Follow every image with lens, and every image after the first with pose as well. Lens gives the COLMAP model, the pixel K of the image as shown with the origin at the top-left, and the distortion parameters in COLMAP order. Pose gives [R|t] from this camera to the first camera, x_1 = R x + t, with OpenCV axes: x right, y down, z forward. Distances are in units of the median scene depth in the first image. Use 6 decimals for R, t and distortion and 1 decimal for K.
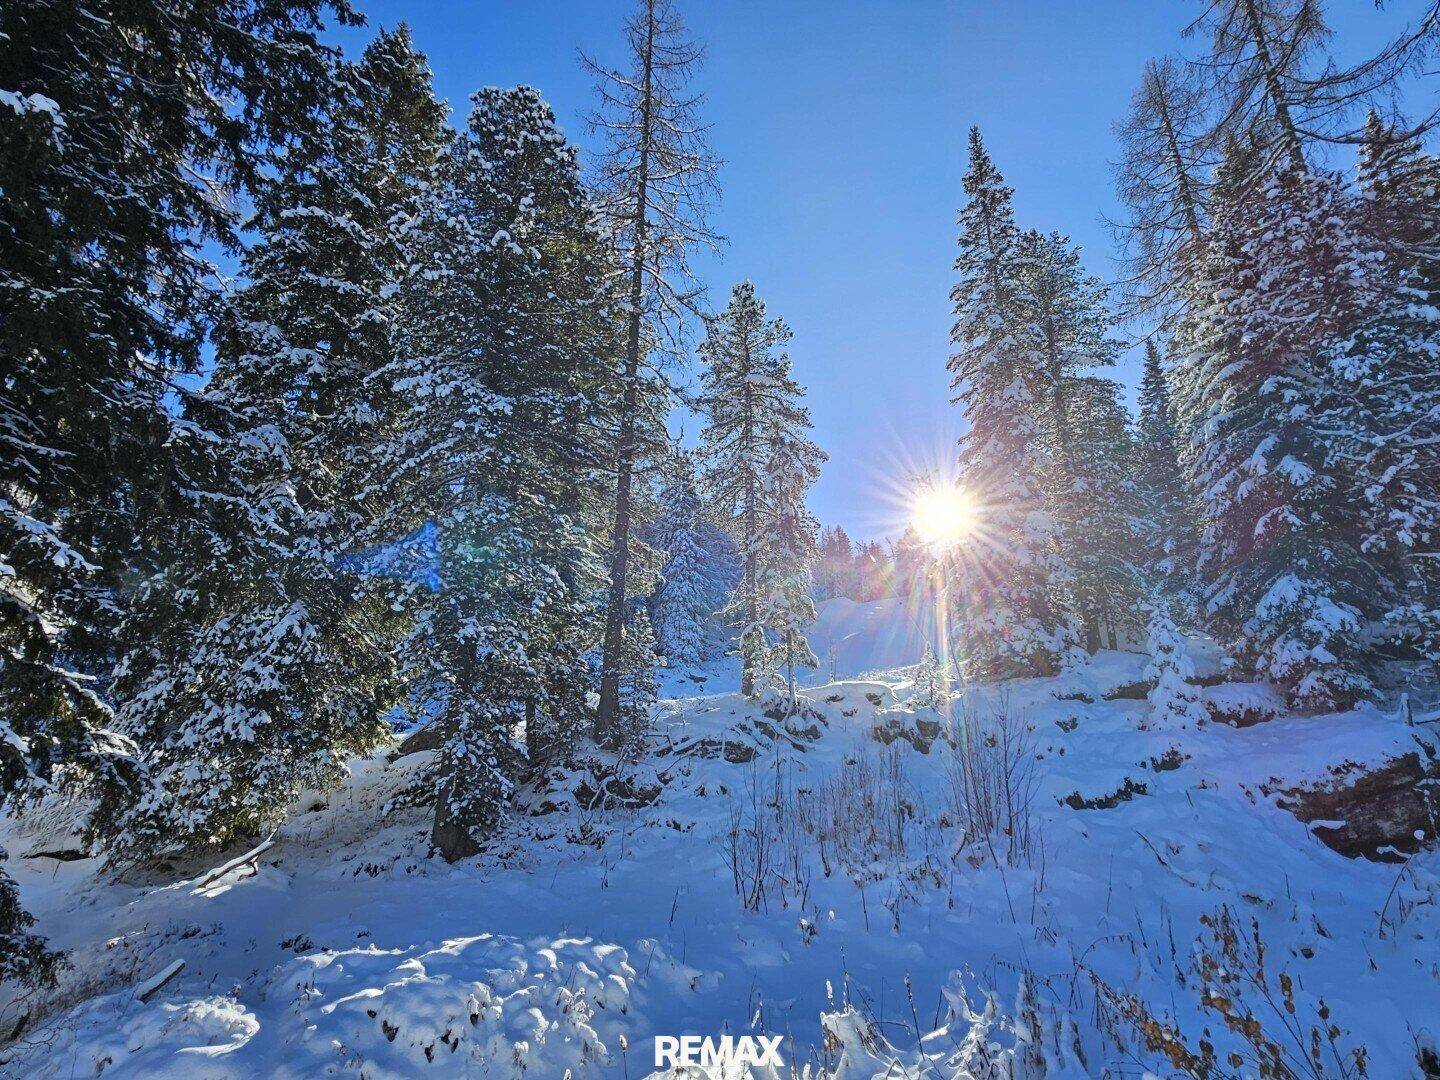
lens RADIAL K [[789.9, 0, 713.6], [0, 789.9, 539.4], [0, 0, 1]] dist [0.003709, 0.000233]
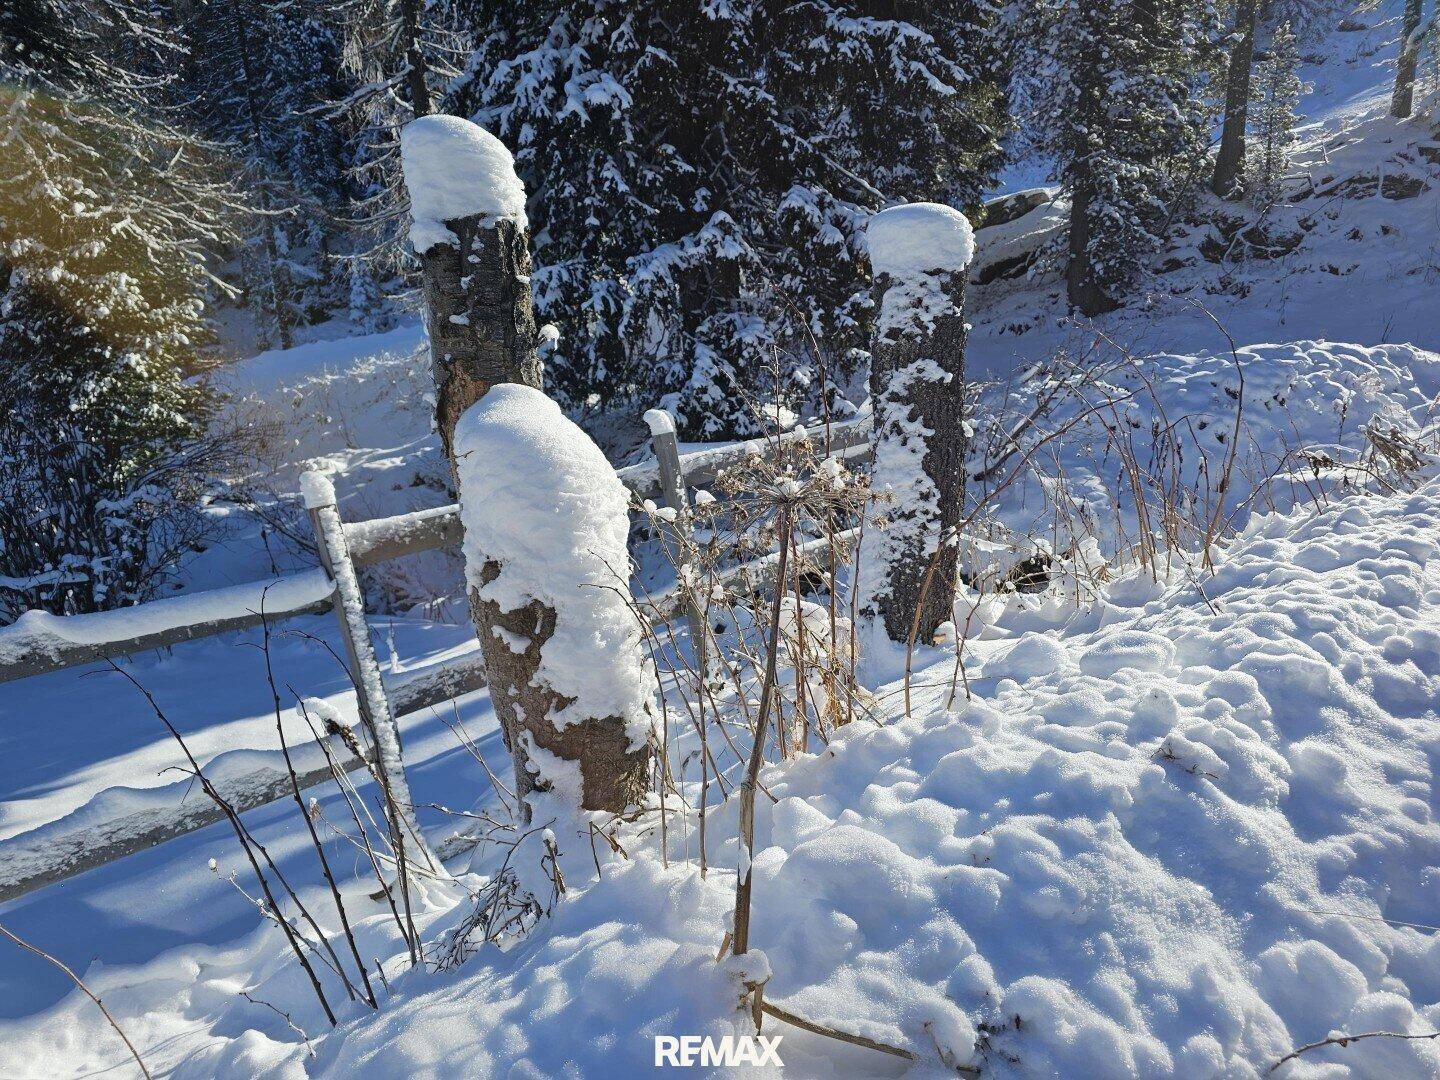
lens RADIAL K [[957.2, 0, 714.6], [0, 957.2, 529.5], [0, 0, 1]] dist [0.060809, -0.046662]
pose [[0.905936, 0.038551, -0.421656, -0.199300], [0.189757, 0.853275, 0.485710, -0.079412], [0.378513, -0.520034, 0.765697, -0.326796]]
